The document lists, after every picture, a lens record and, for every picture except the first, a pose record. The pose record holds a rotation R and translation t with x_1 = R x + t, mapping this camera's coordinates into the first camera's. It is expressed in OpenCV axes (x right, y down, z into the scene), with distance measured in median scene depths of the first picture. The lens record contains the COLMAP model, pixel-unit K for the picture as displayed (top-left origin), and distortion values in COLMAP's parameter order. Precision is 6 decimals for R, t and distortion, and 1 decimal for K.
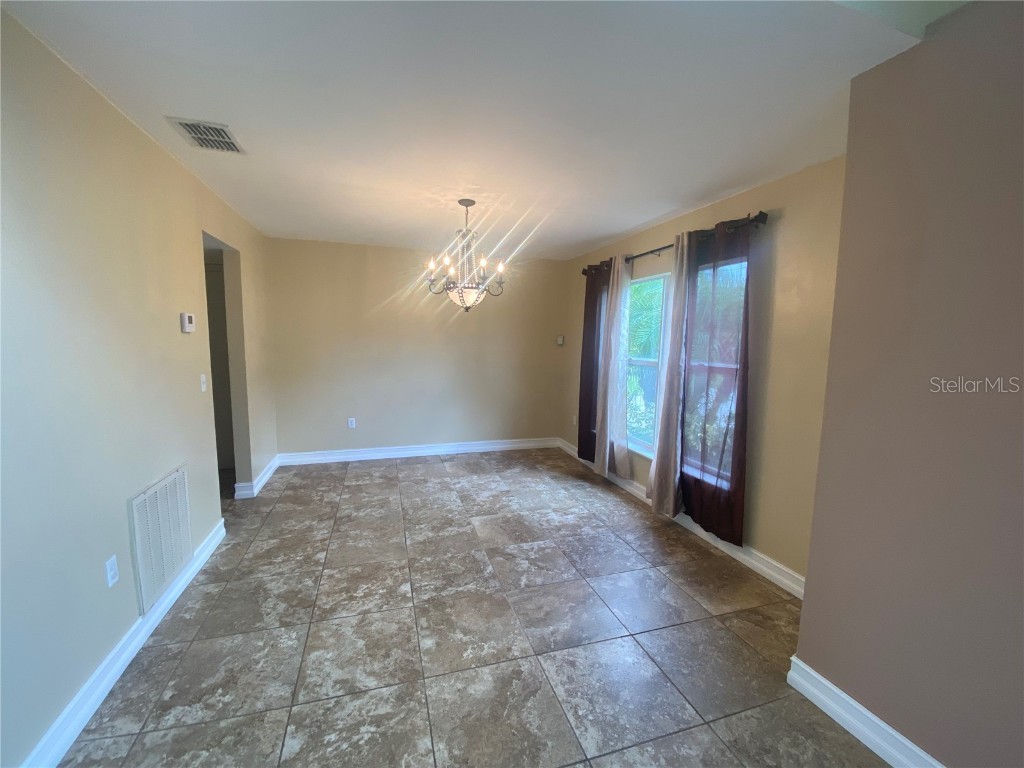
lens RADIAL K [[418.2, 0, 508.5], [0, 418.2, 386.6], [0, 0, 1]] dist [-0.001372, -0.001810]
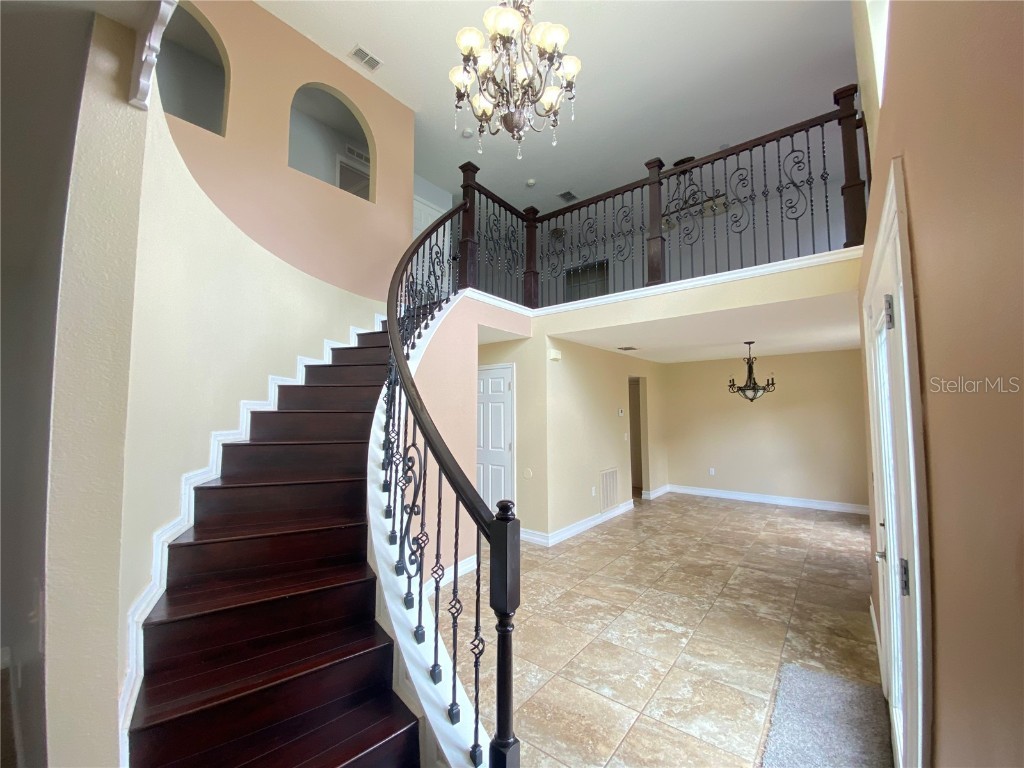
lens RADIAL K [[418.9, 0, 516.3], [0, 418.9, 384.1], [0, 0, 1]] dist [-0.001680, -0.000213]
pose [[0.573605, -0.063108, -0.816697, 1.030353], [-0.094884, 0.985197, -0.142769, 0.122319], [0.813618, 0.159384, 0.559126, -1.059097]]
